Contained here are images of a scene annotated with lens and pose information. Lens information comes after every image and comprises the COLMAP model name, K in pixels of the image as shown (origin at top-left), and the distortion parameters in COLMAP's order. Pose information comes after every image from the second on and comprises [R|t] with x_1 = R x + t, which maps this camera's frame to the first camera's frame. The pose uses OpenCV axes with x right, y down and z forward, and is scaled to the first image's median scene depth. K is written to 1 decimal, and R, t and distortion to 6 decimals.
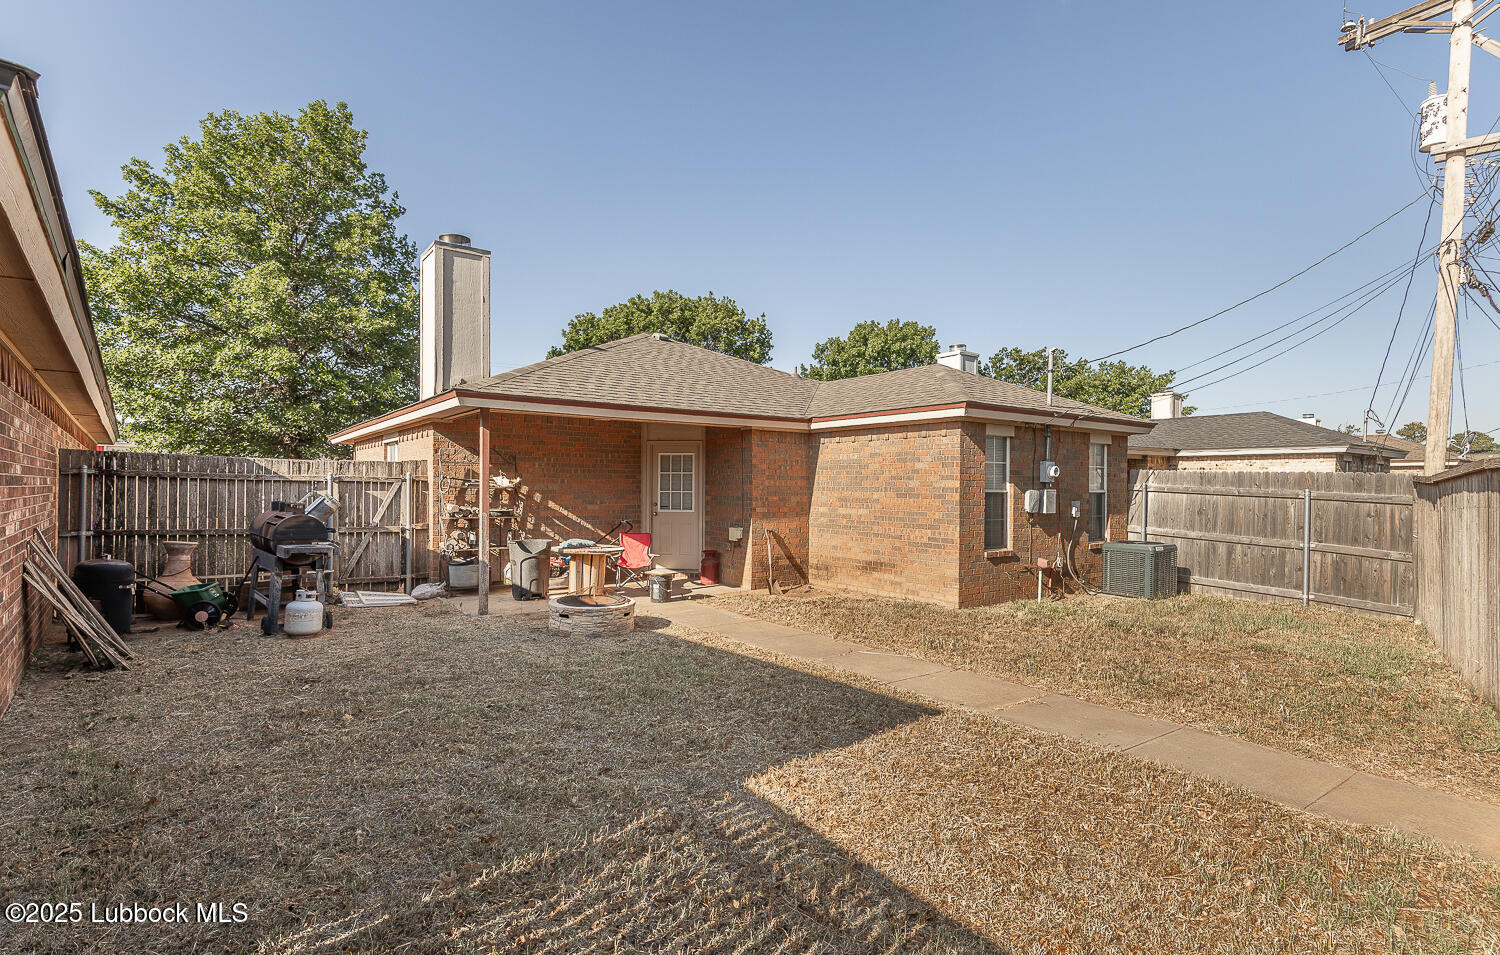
lens RADIAL K [[673.4, 0, 755.7], [0, 673.4, 479.4], [0, 0, 1]] dist [0.013091, -0.000080]
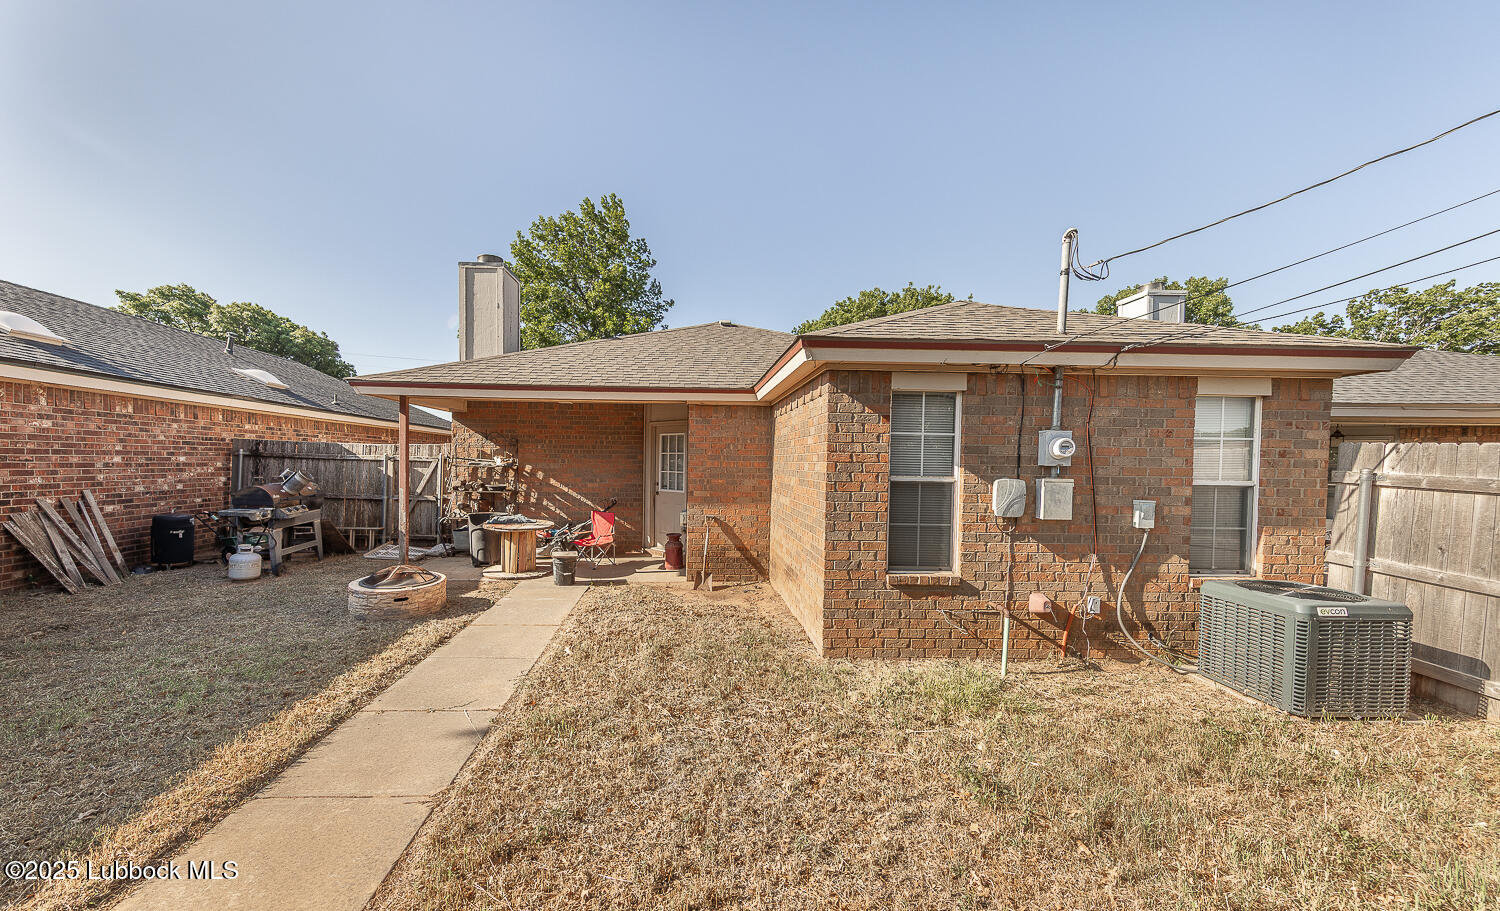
lens RADIAL K [[518.5, 0, 735.5], [0, 518.5, 470.5], [0, 0, 1]] dist [0.009211, 0.000034]
pose [[0.836408, 0.014552, -0.547914, 0.448306], [-0.003181, 0.999760, 0.021697, -0.000983], [0.548098, -0.016404, 0.836253, 0.471805]]
